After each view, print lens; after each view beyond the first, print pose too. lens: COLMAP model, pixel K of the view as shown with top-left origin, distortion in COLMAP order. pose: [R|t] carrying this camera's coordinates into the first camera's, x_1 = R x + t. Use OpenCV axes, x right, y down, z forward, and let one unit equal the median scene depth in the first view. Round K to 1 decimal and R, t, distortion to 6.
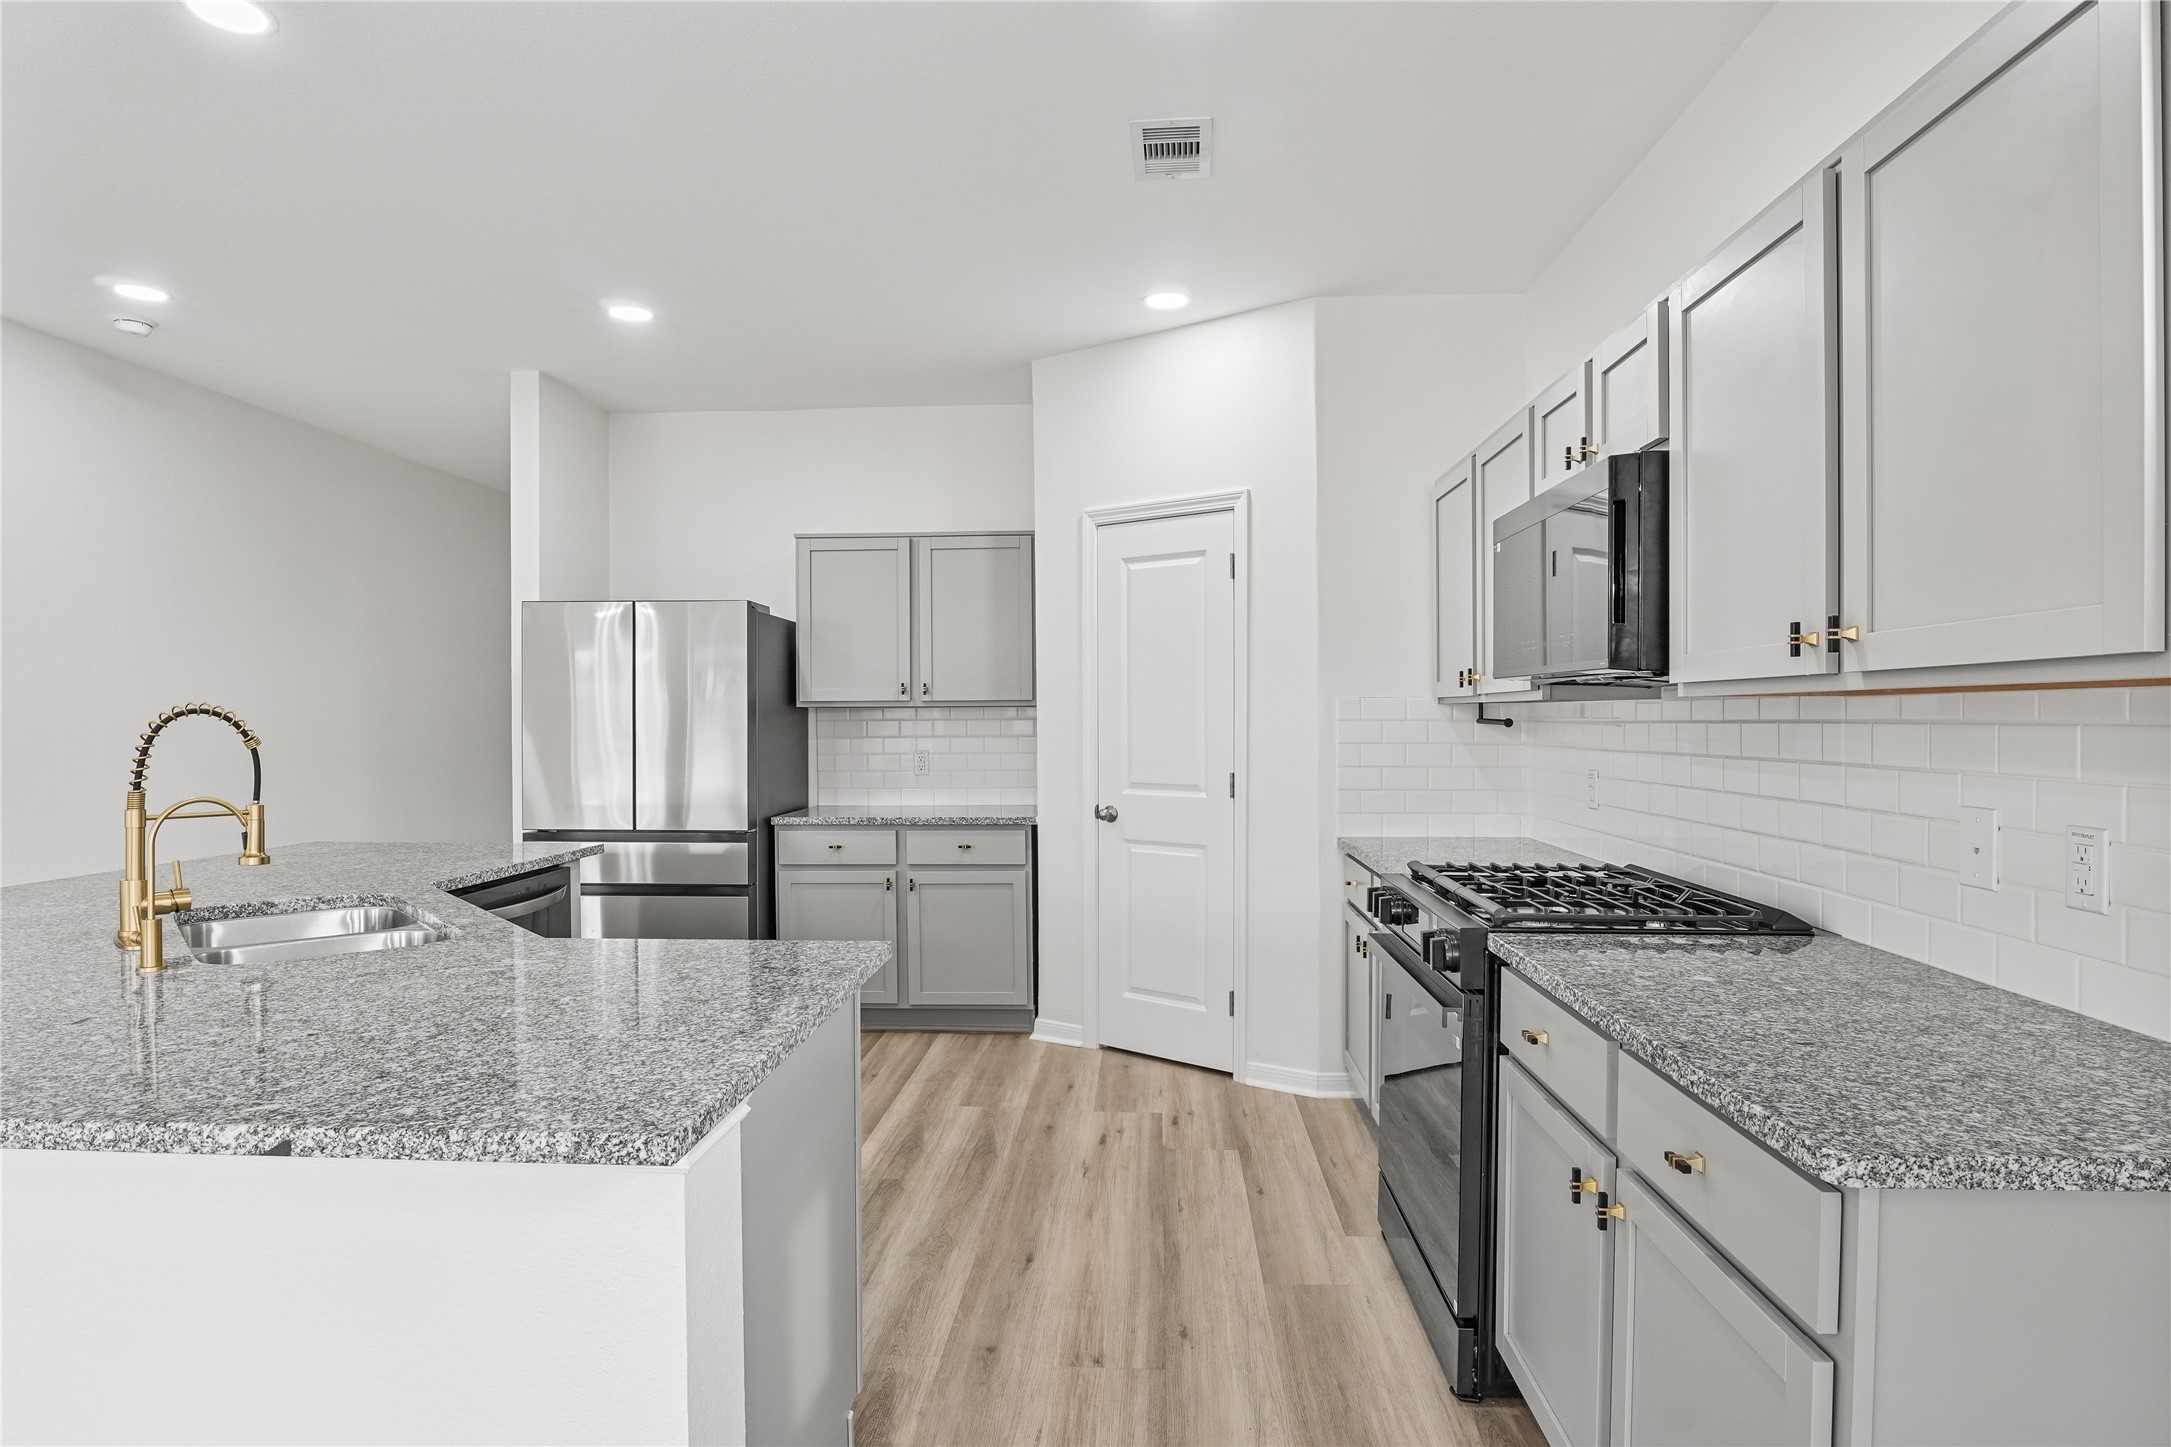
lens RADIAL K [[1157.9, 0, 1083.6], [0, 1157.9, 735.5], [0, 0, 1]] dist [-0.023364, 0.001627]
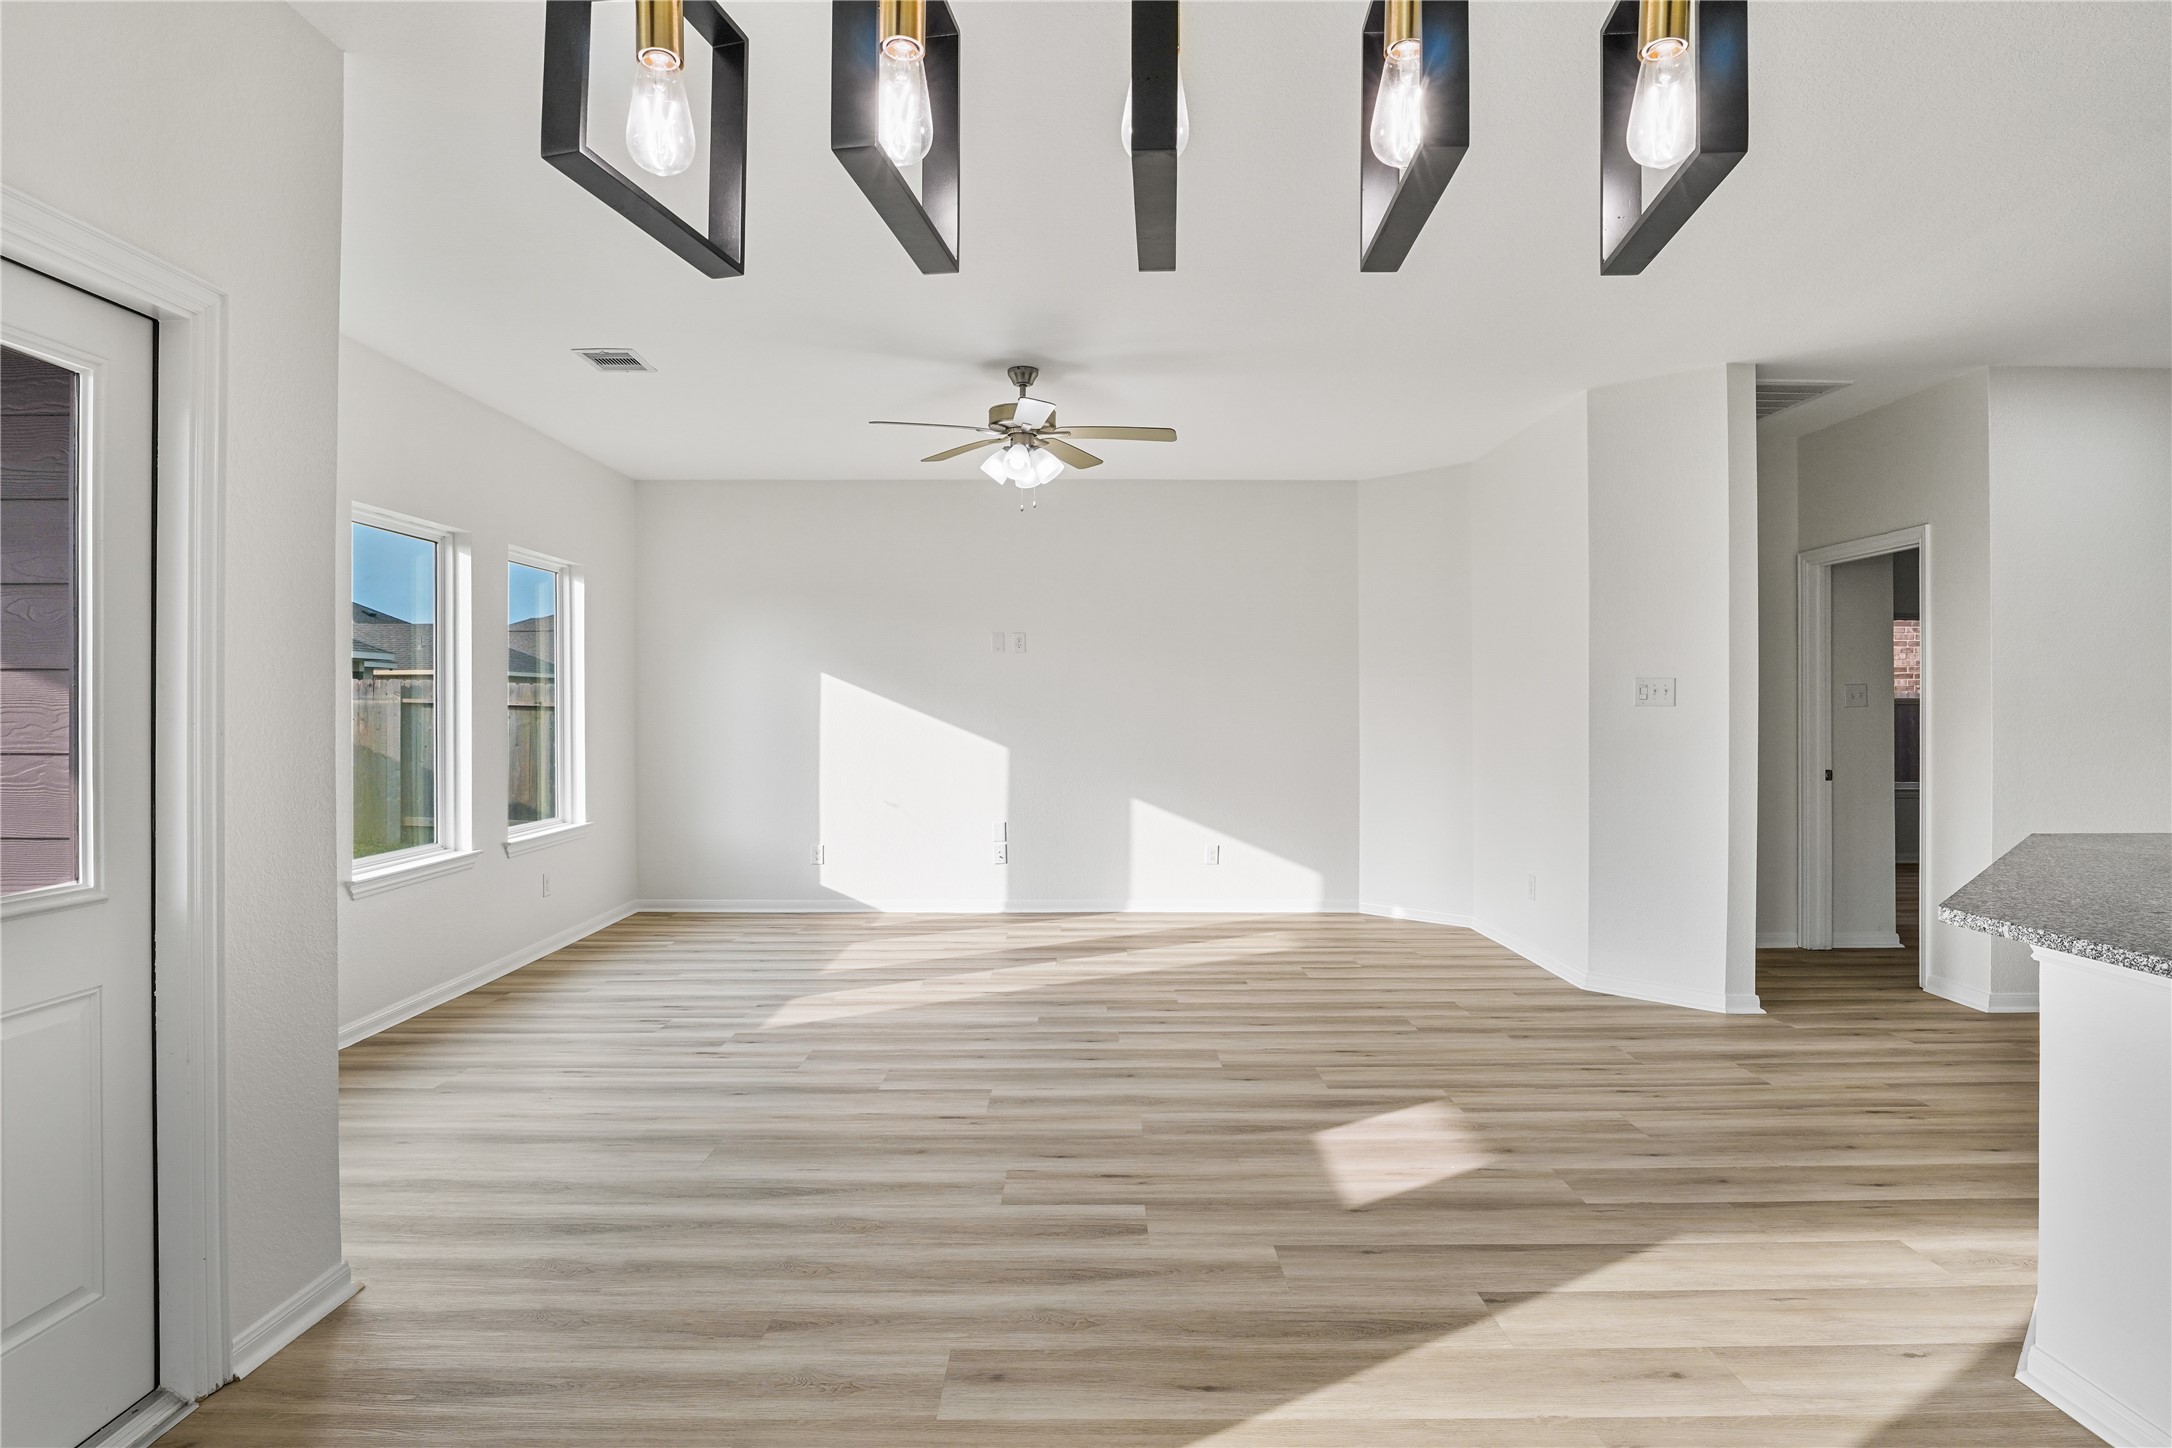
lens RADIAL K [[1151.8, 0, 1082.4], [0, 1151.8, 706.1], [0, 0, 1]] dist [-0.022053, 0.000677]
pose [[0.062009, 0.000634, -0.998075, 0.167602], [-0.012798, 0.999918, -0.000160, 0.004676], [0.997994, 0.012783, 0.062012, -0.163989]]
